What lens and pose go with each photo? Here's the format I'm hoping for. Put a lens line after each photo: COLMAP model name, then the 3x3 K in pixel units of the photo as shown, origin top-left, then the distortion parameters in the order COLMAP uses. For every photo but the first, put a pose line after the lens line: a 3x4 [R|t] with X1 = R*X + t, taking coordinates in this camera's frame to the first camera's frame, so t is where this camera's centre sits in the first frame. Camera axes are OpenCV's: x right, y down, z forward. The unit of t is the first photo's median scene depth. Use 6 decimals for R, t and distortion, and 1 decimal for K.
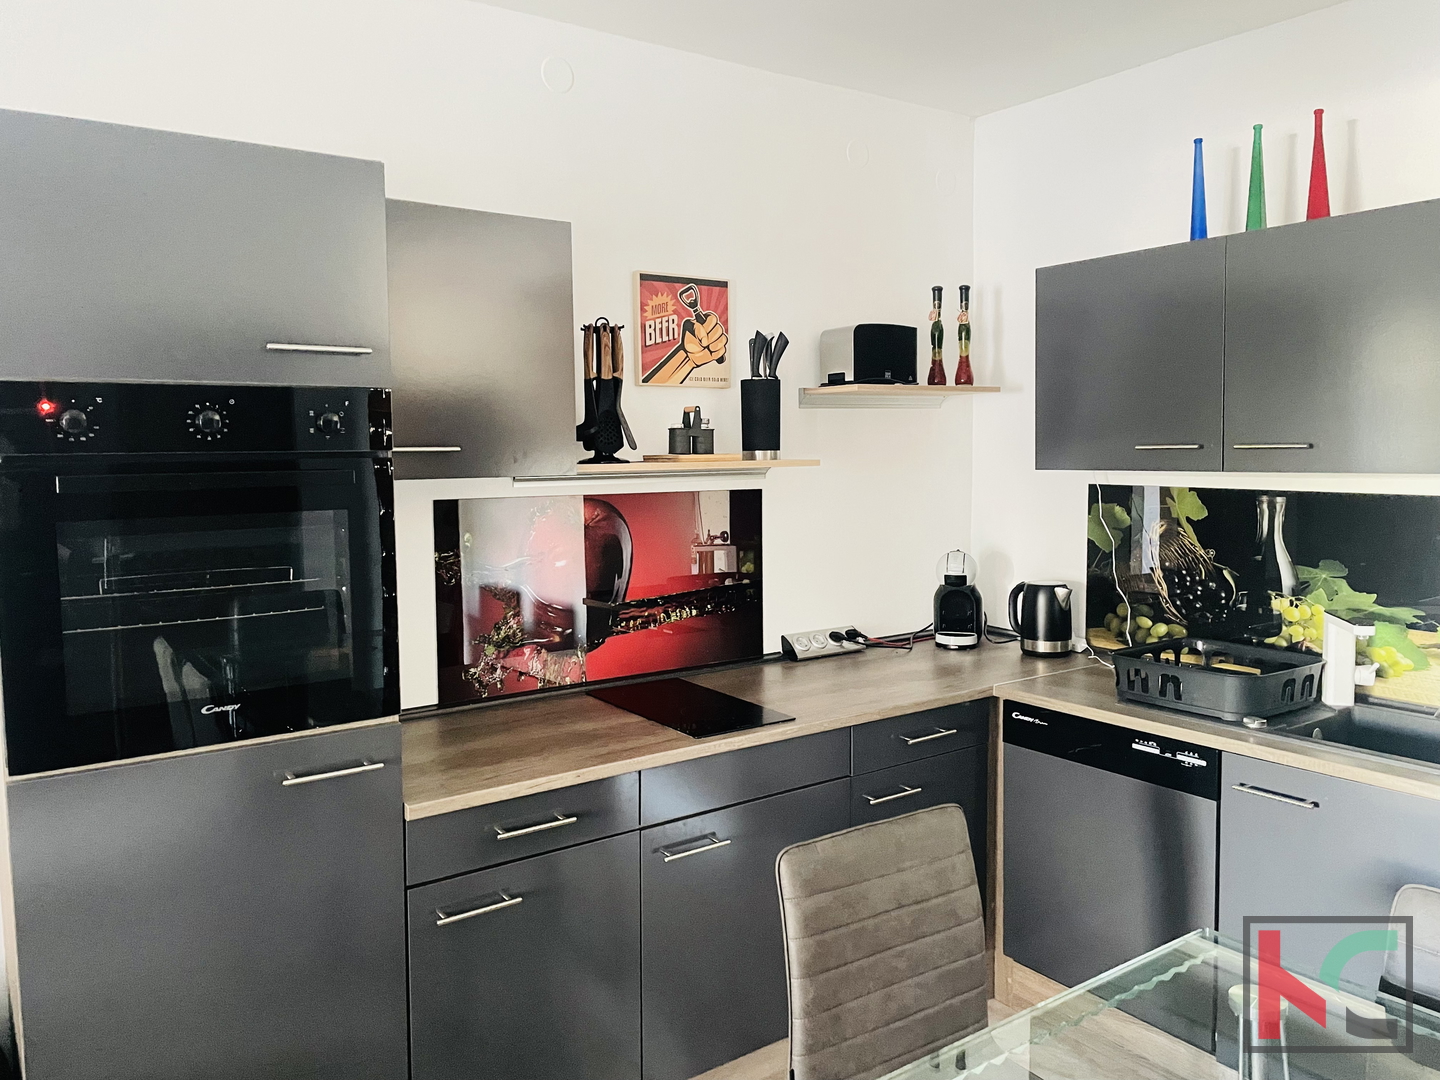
lens RADIAL K [[1082.9, 0, 720.0], [0, 1082.9, 540.0], [0, 0, 1]] dist [0.103948, -0.141734]
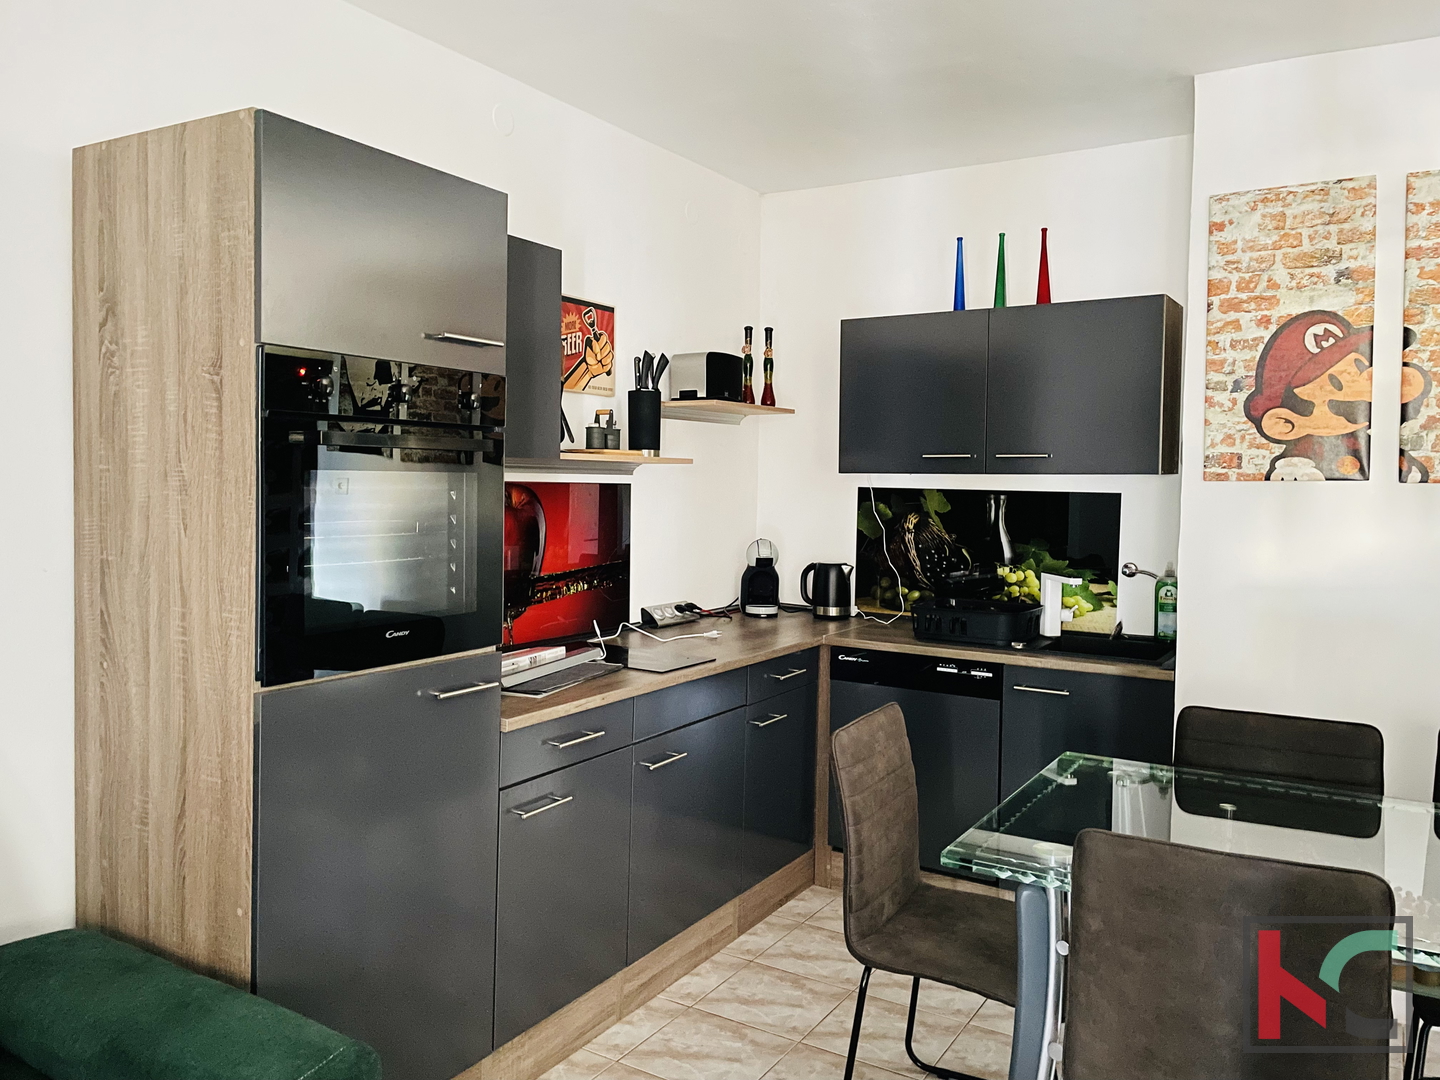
lens RADIAL K [[1082.9, 0, 720.0], [0, 1082.9, 540.0], [0, 0, 1]] dist [0.103948, -0.141734]
pose [[0.917624, 0.003415, 0.397435, -0.360828], [0.008654, 0.999554, -0.028569, 0.052203], [-0.397356, 0.029655, 0.917185, -0.133424]]
